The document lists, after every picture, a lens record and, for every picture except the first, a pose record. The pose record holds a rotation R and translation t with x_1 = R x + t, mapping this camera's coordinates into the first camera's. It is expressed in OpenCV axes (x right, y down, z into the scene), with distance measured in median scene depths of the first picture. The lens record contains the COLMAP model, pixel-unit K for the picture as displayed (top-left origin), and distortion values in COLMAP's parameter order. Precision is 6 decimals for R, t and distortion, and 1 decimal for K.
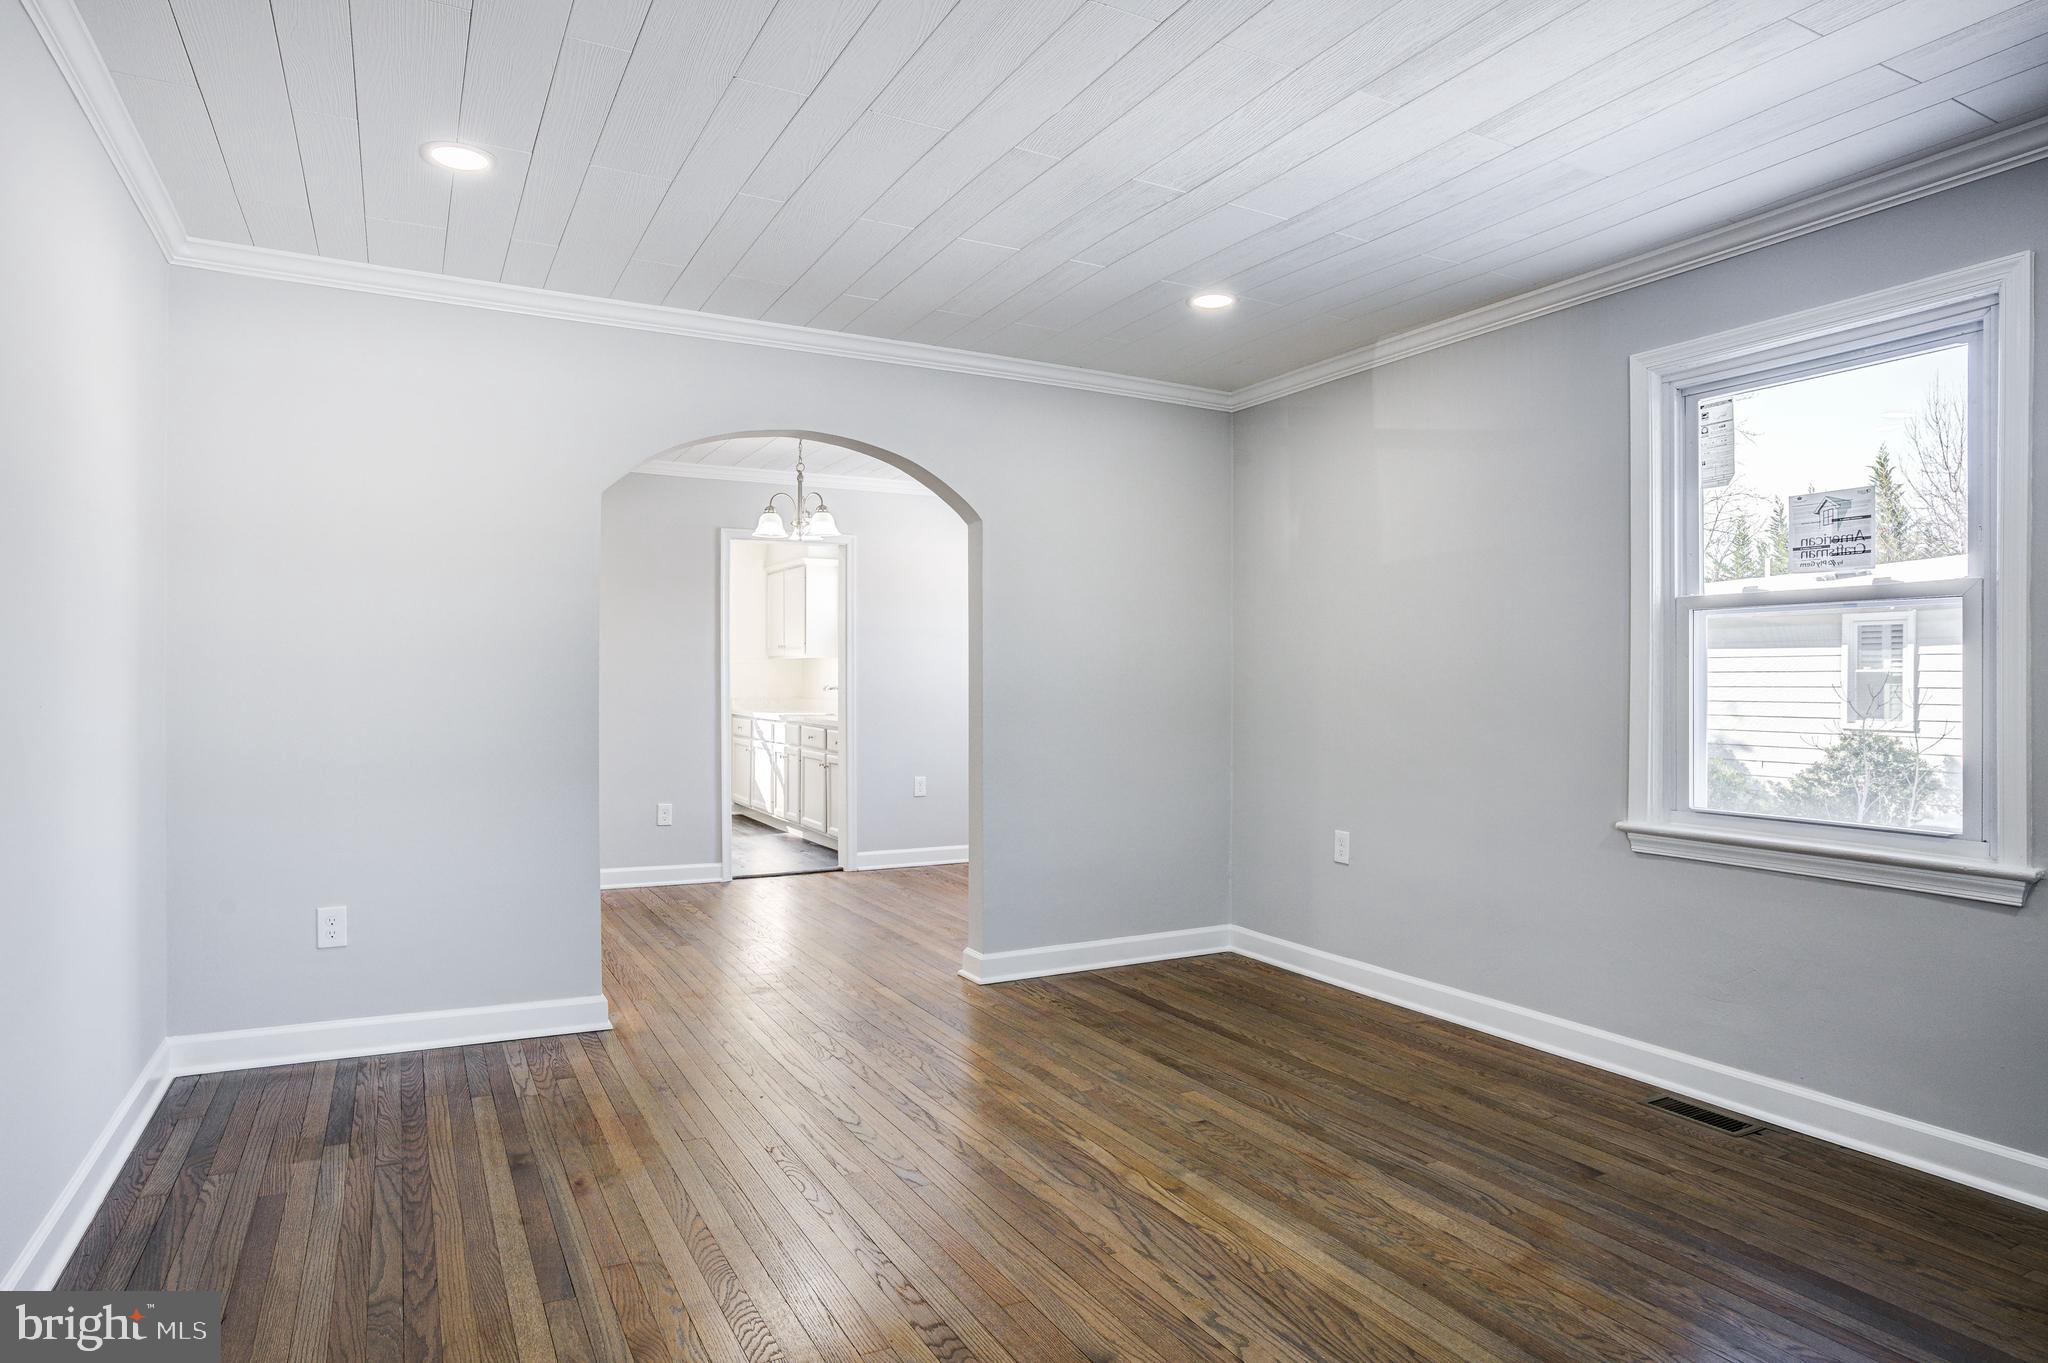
lens RADIAL K [[1195.0, 0, 1060.7], [0, 1195.0, 713.6], [0, 0, 1]] dist [-0.014908, 0.002770]
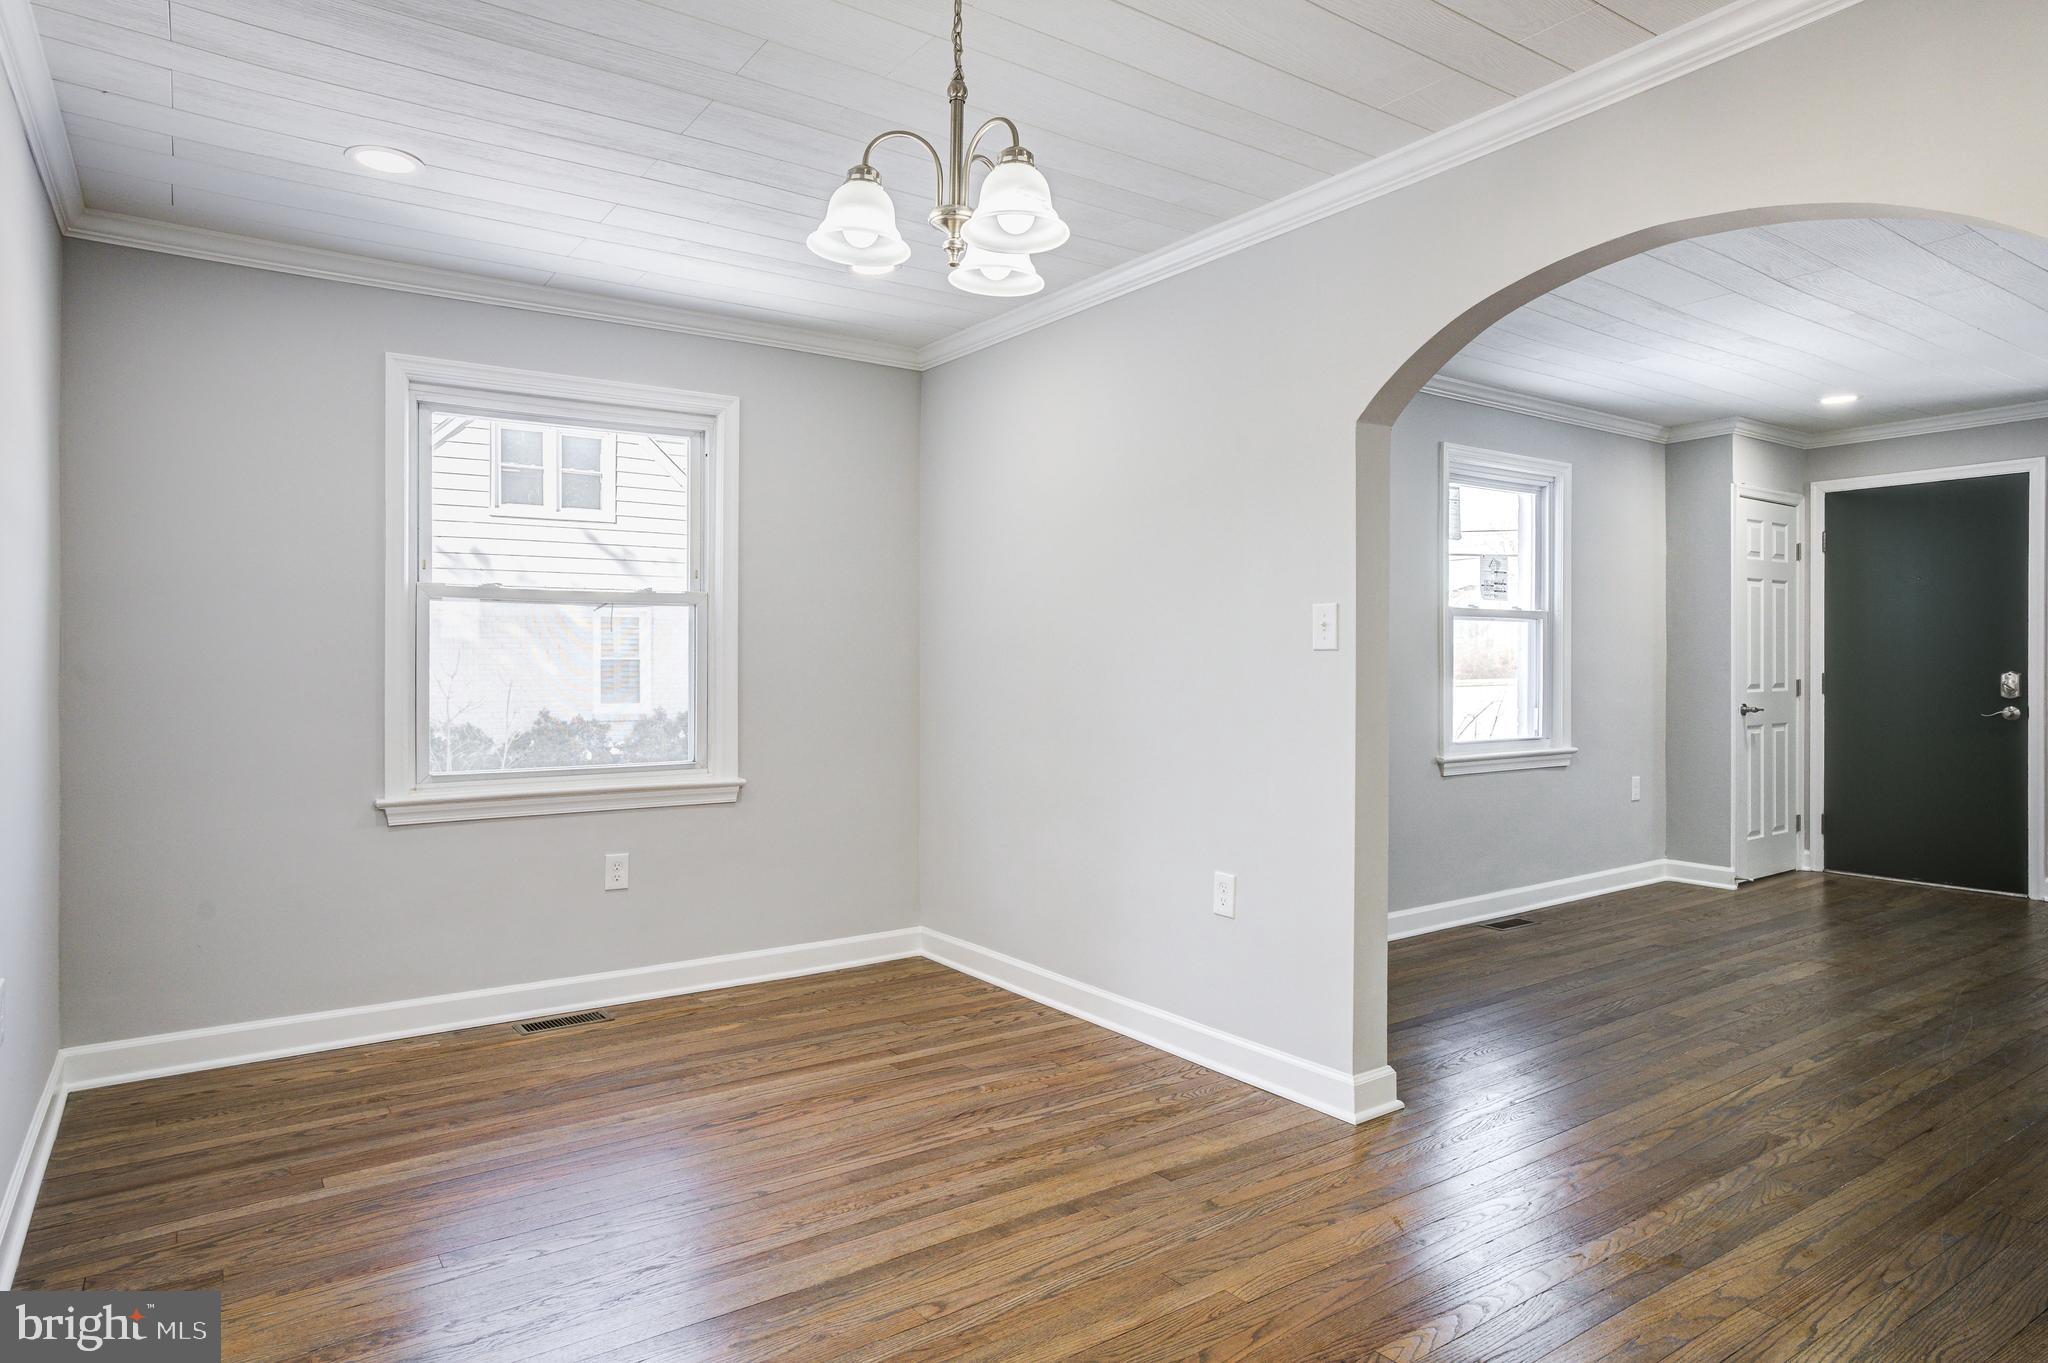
lens RADIAL K [[1179.6, 0, 1014.2], [0, 1179.6, 665.6], [0, 0, 1]] dist [-0.037339, 0.043593]
pose [[-0.104091, 0.000564, 0.994568, -1.069832], [0.022552, 0.999744, 0.001793, -0.041244], [-0.994312, 0.022616, -0.104078, 1.960802]]
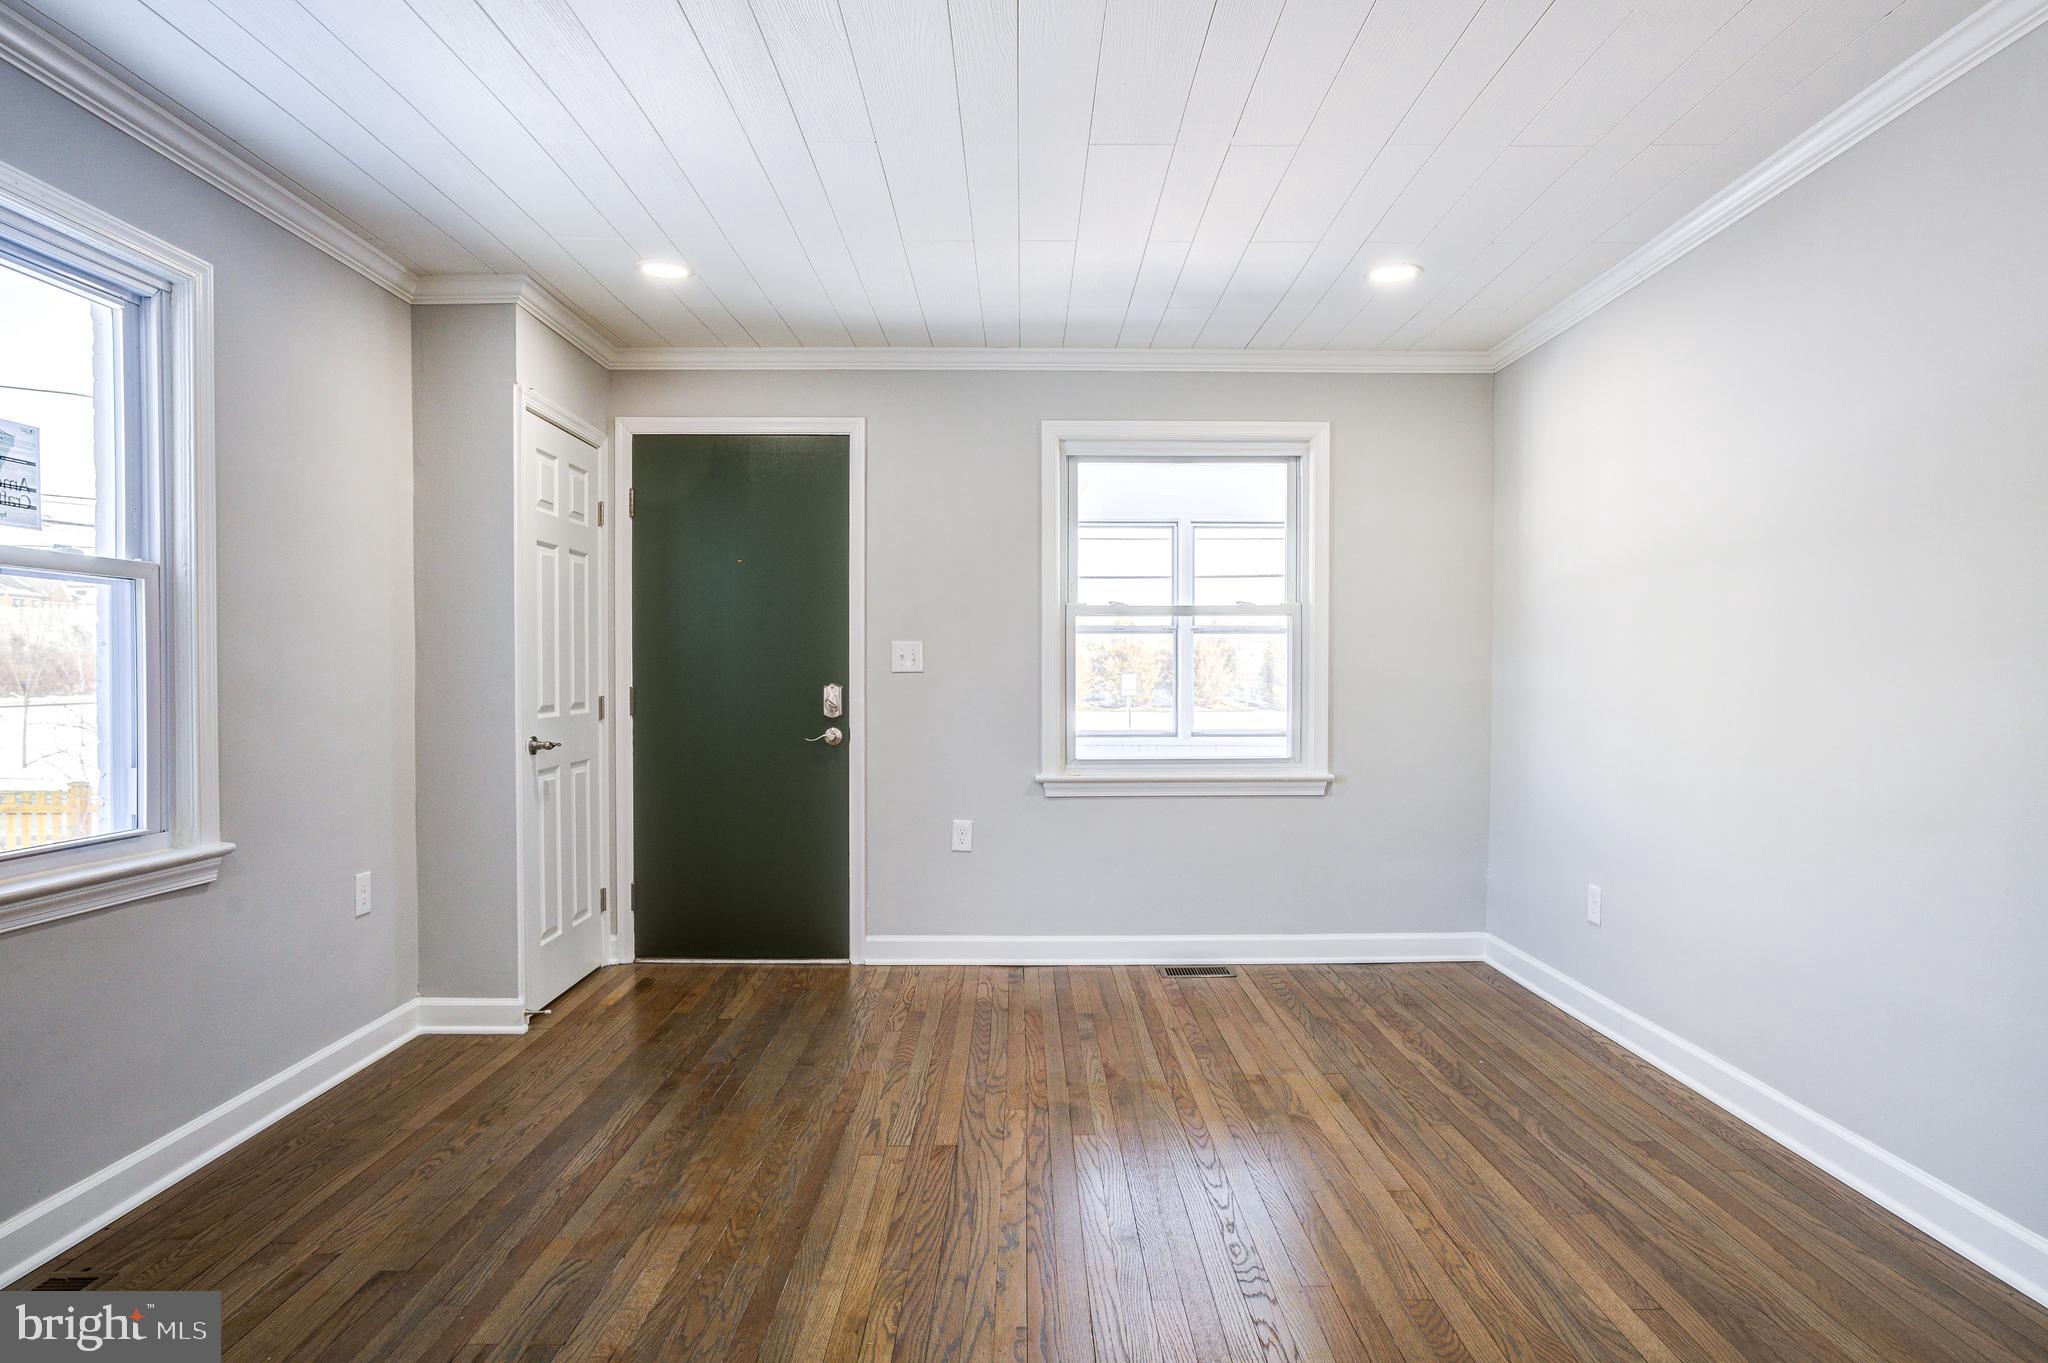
lens RADIAL K [[1190.0, 0, 1015.2], [0, 1190.0, 703.7], [0, 0, 1]] dist [-0.053976, 0.038207]
pose [[-0.872340, -0.012620, 0.488736, -0.290107], [0.010472, 0.998955, 0.044487, -0.031990], [-0.488787, 0.043926, -0.871297, 1.371743]]
